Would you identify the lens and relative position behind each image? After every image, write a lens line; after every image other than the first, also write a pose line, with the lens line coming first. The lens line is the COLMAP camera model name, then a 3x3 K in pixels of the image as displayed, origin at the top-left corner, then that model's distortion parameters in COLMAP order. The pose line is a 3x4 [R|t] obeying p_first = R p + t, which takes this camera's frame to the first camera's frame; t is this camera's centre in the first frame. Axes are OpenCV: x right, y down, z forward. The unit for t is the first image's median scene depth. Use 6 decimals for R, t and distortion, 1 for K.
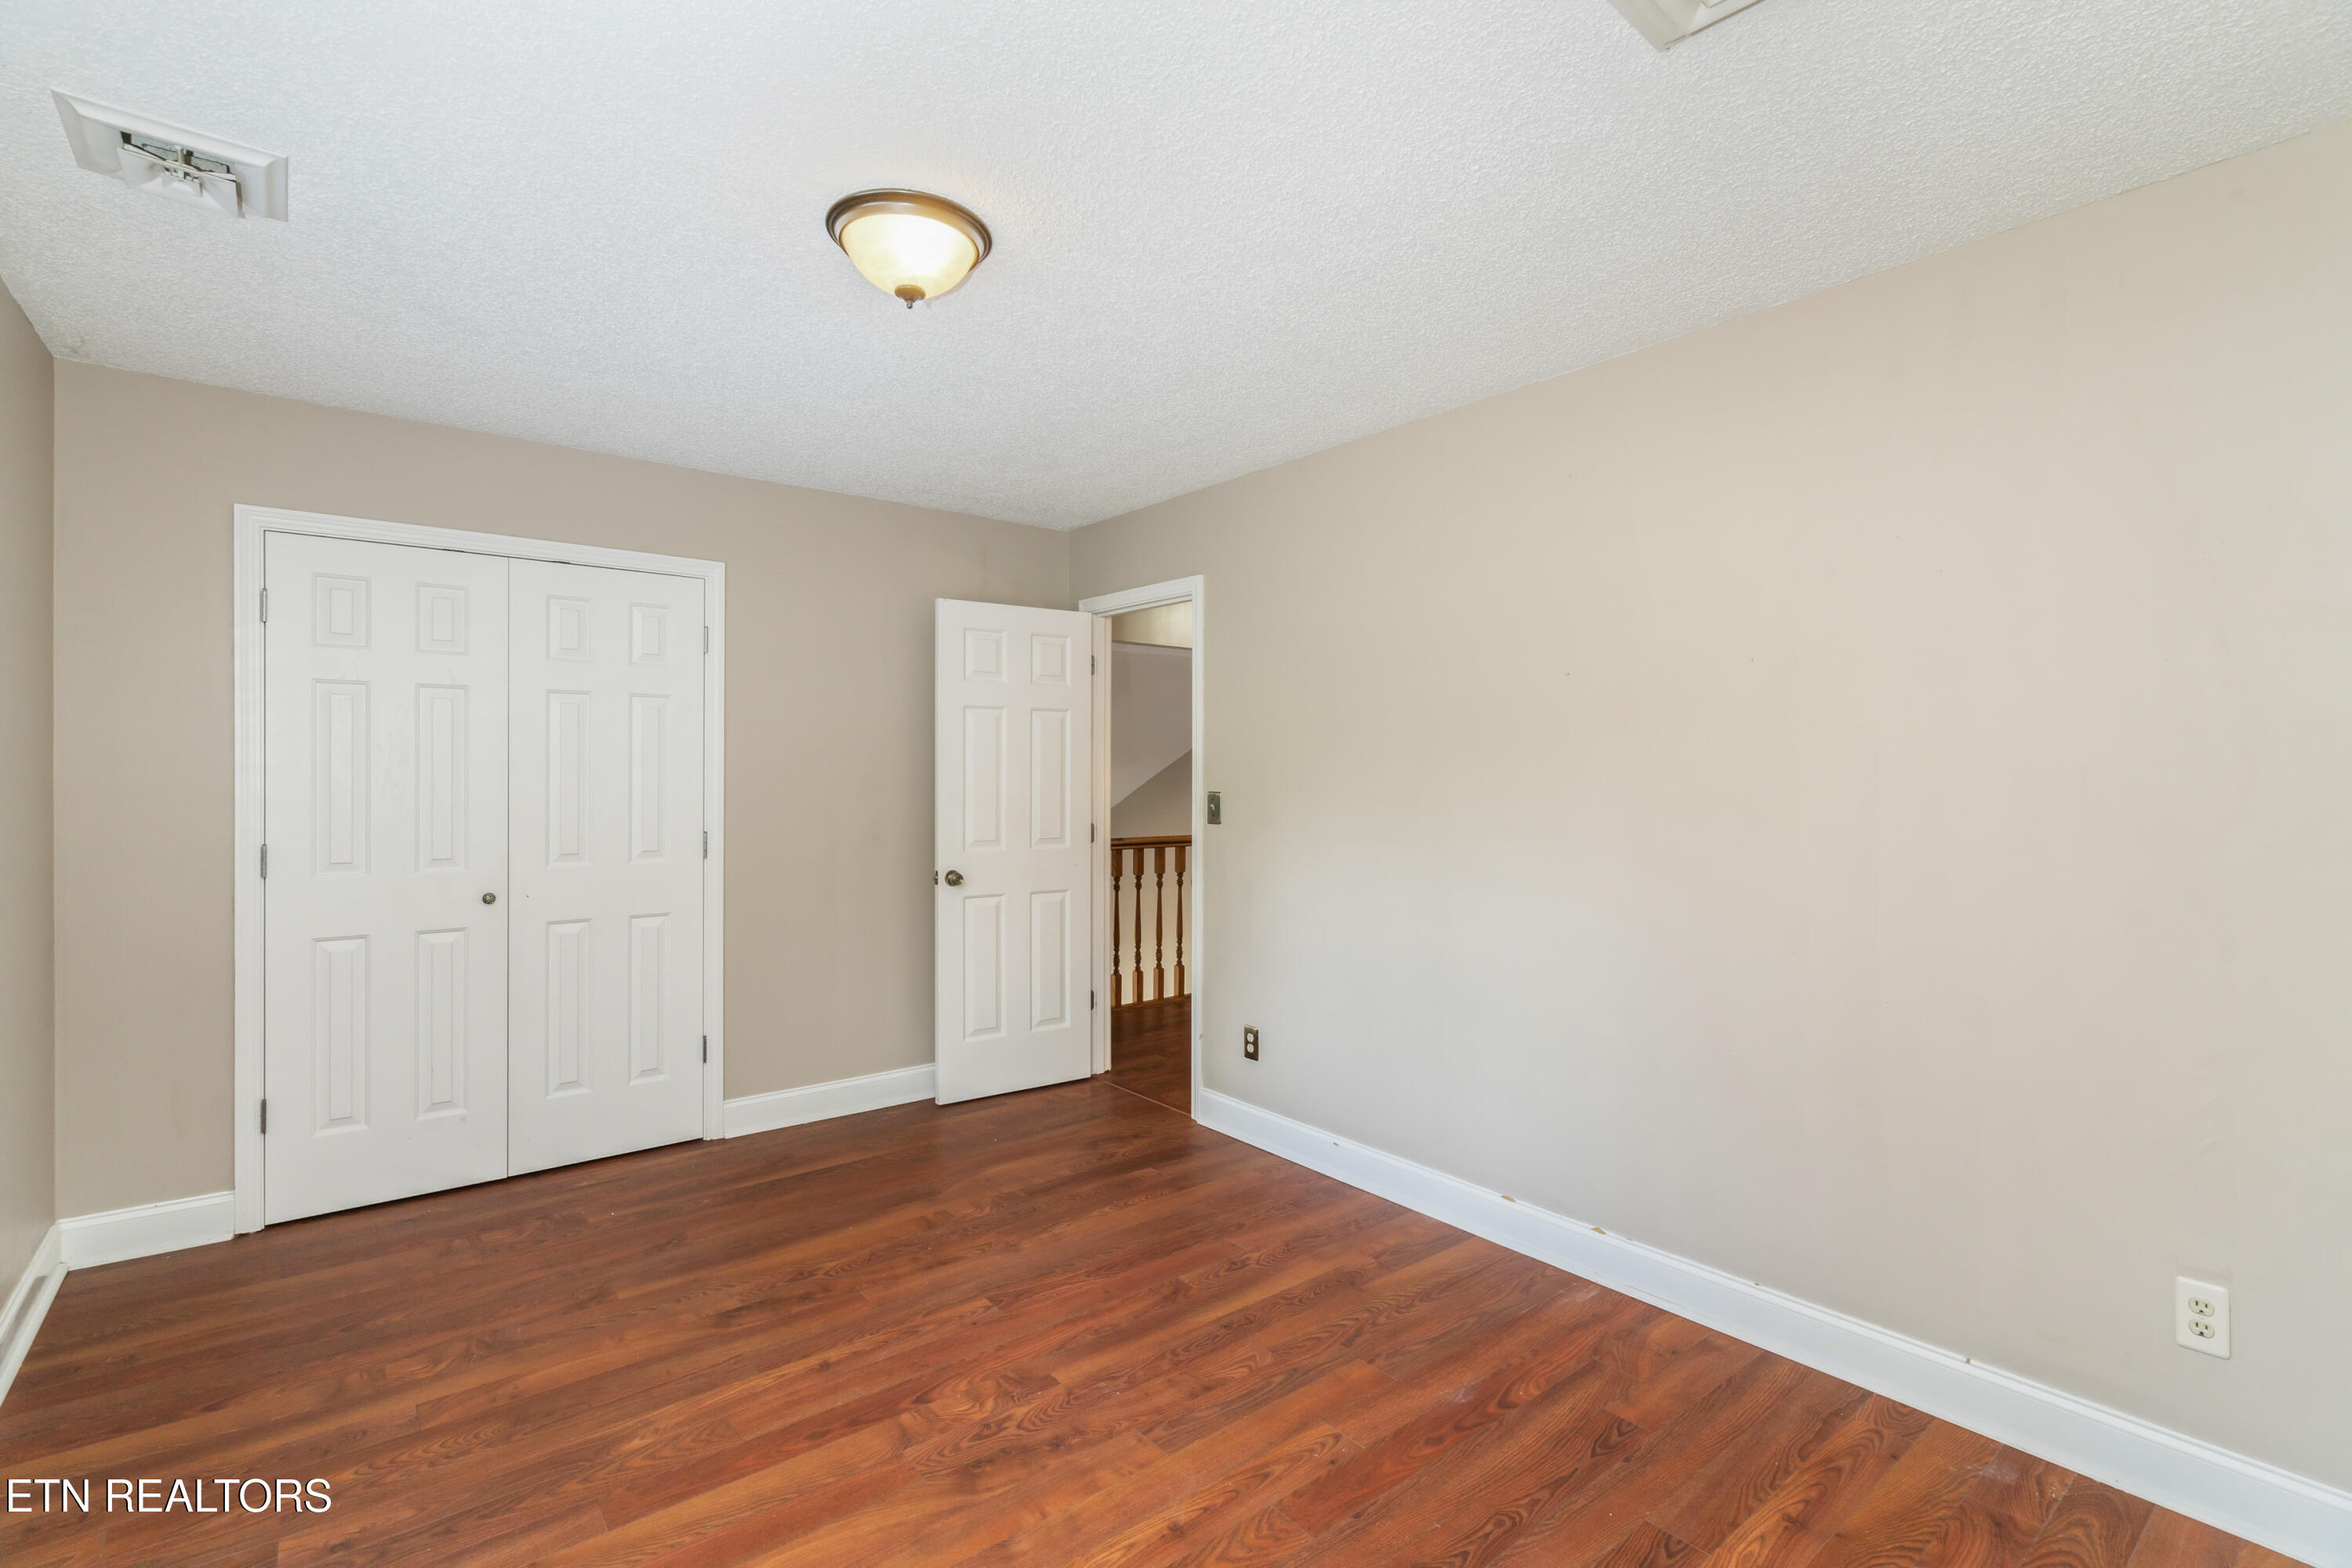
lens RADIAL K [[1061.4, 0, 1175.0], [0, 1061.4, 789.0], [0, 0, 1]] dist [-0.000039, -0.000923]
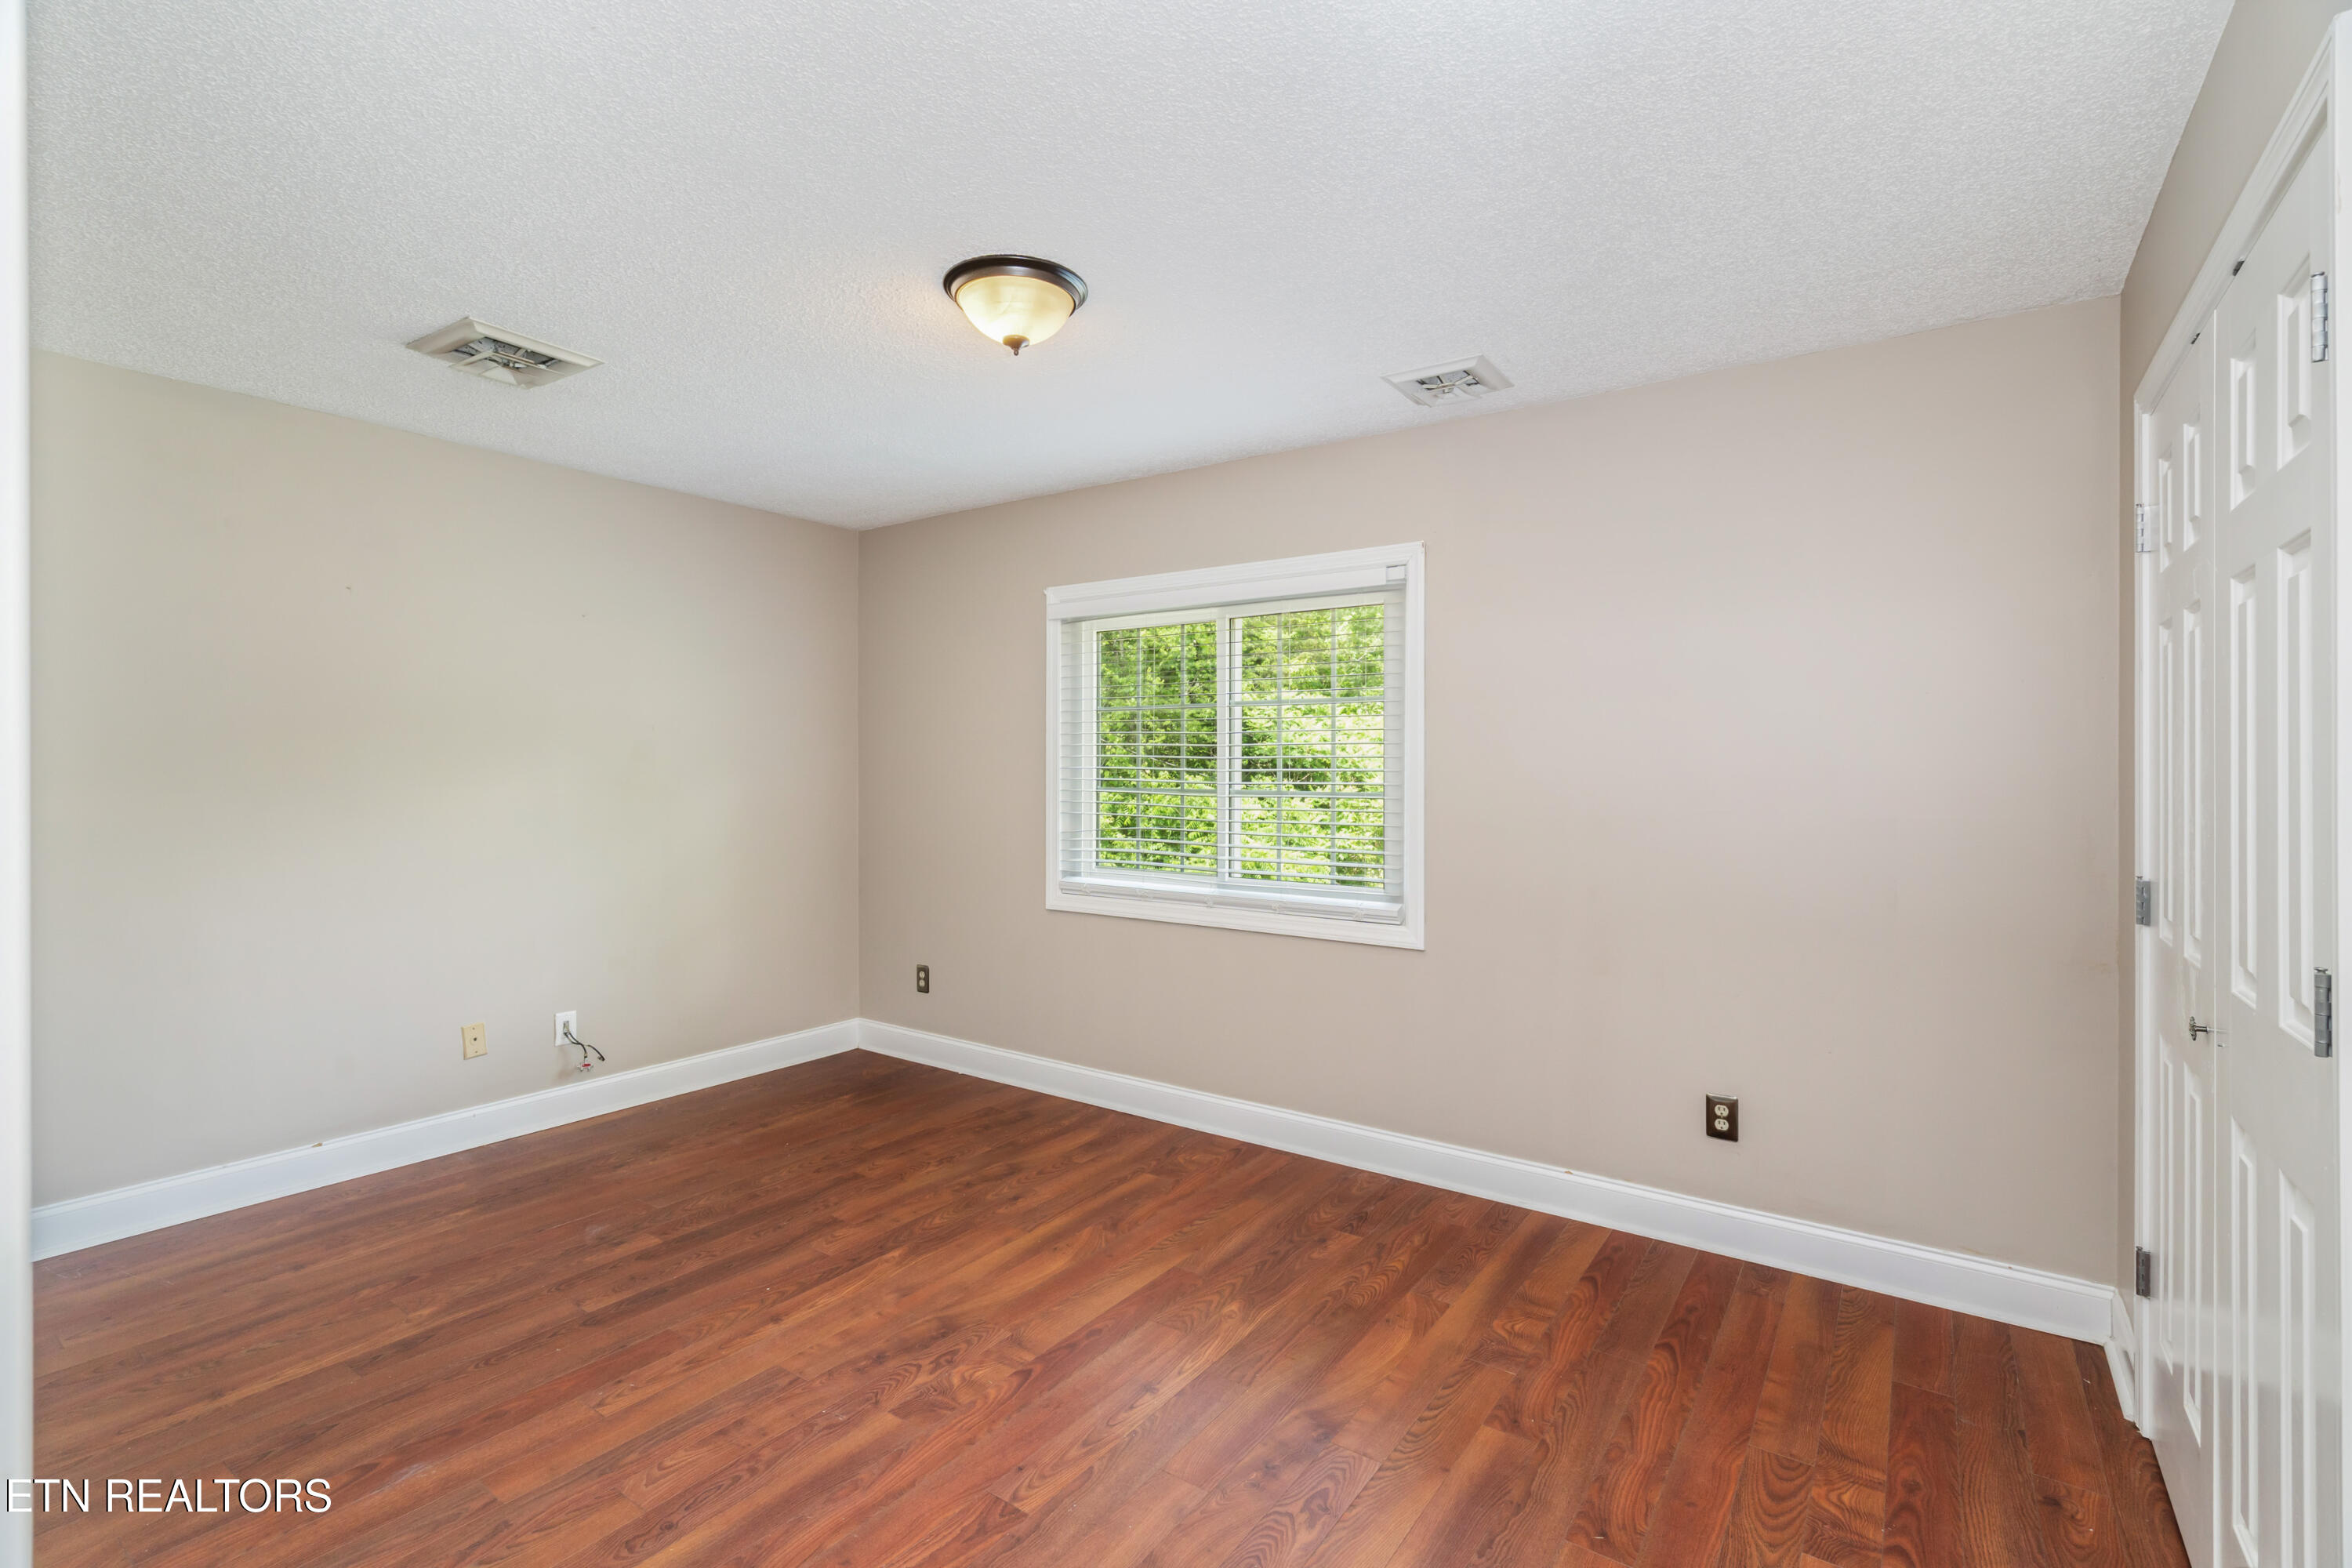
lens RADIAL K [[1061.4, 0, 1183.9], [0, 1061.4, 771.5], [0, 0, 1]] dist [-0.000039, -0.000923]
pose [[-0.958612, -0.006491, -0.284640, -0.087781], [-0.011280, 0.999821, 0.015189, -0.026988], [0.284491, 0.017771, -0.958514, 1.982382]]
